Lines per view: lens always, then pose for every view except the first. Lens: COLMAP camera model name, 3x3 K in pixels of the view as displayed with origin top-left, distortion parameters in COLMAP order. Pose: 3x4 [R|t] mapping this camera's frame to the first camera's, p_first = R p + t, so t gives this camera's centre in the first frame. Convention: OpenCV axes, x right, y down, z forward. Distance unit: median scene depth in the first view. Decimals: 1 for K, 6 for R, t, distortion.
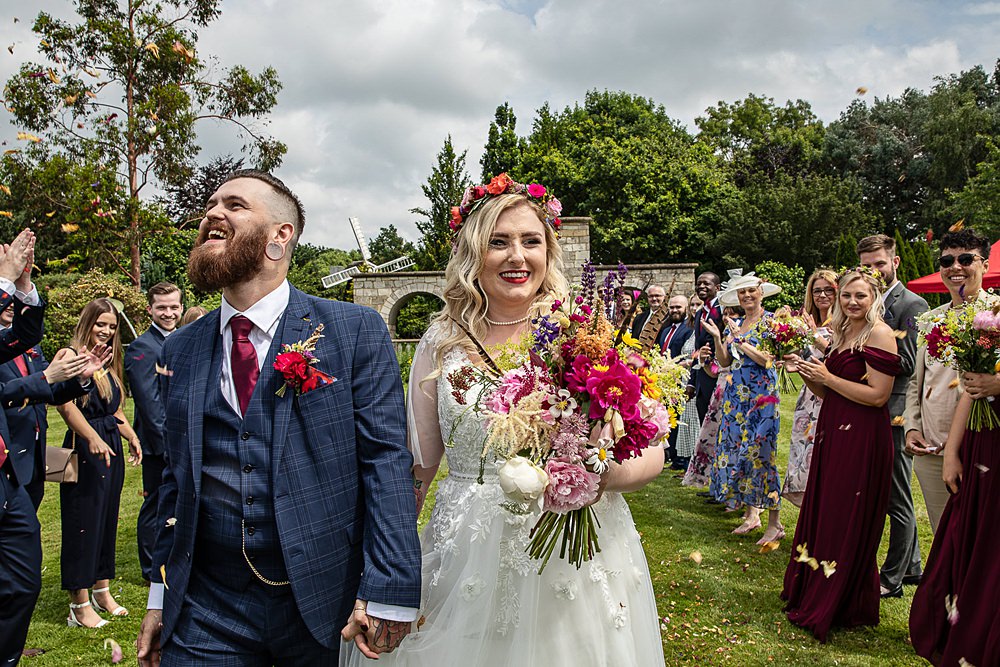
lens RADIAL K [[757.0, 0, 516.9], [0, 757.0, 317.0], [0, 0, 1]] dist [-0.119066, 0.401439]
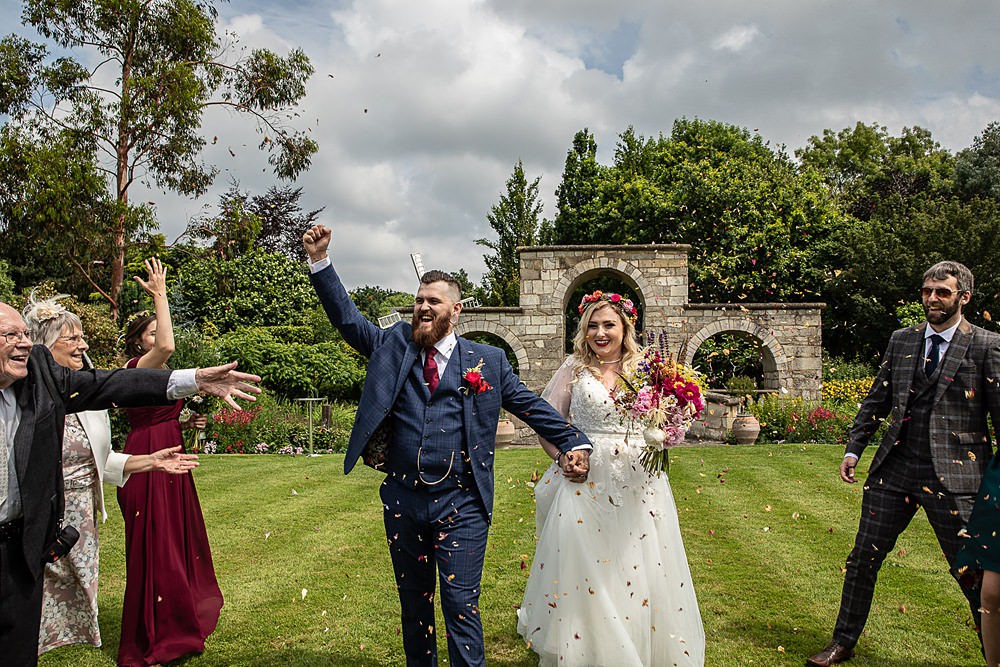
lens RADIAL K [[737.4, 0, 500.0], [0, 737.4, 333.5], [0, 0, 1]] dist [-0.080220, 0.003640]
pose [[0.992593, 0.020445, -0.119754, -0.006549], [-0.026068, 0.998621, -0.045579, 0.003891], [0.118657, 0.048363, 0.991757, 0.146731]]
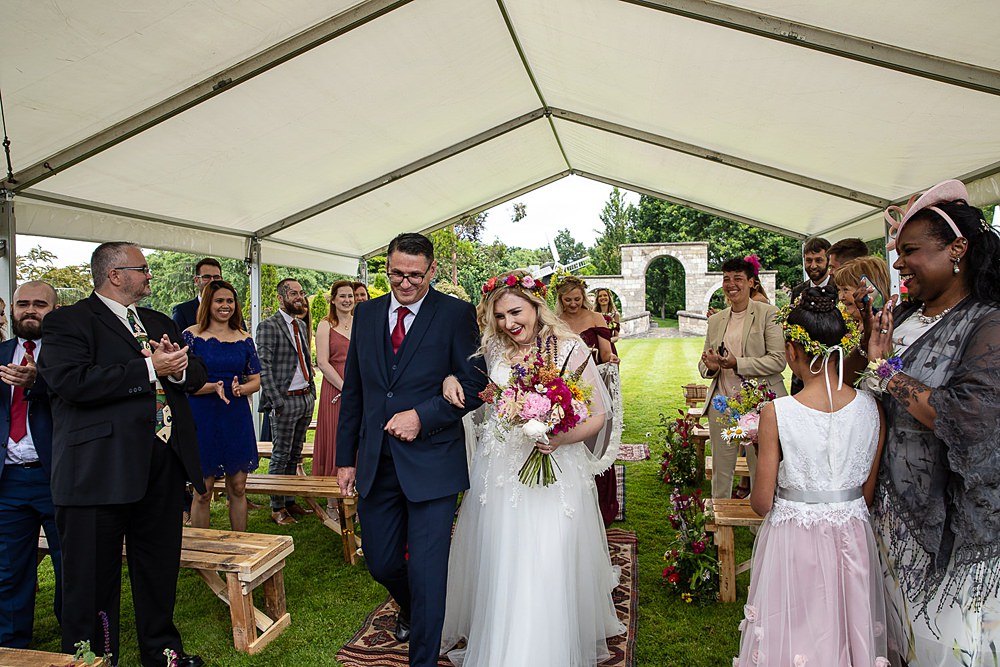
lens RADIAL K [[716.1, 0, 501.7], [0, 716.1, 337.8], [0, 0, 1]] dist [-0.108174, 0.088060]
pose [[0.973274, 0.016307, -0.229068, 0.014106], [-0.003734, 0.998468, 0.055213, -0.007206], [0.229618, -0.052882, 0.971843, -0.423545]]
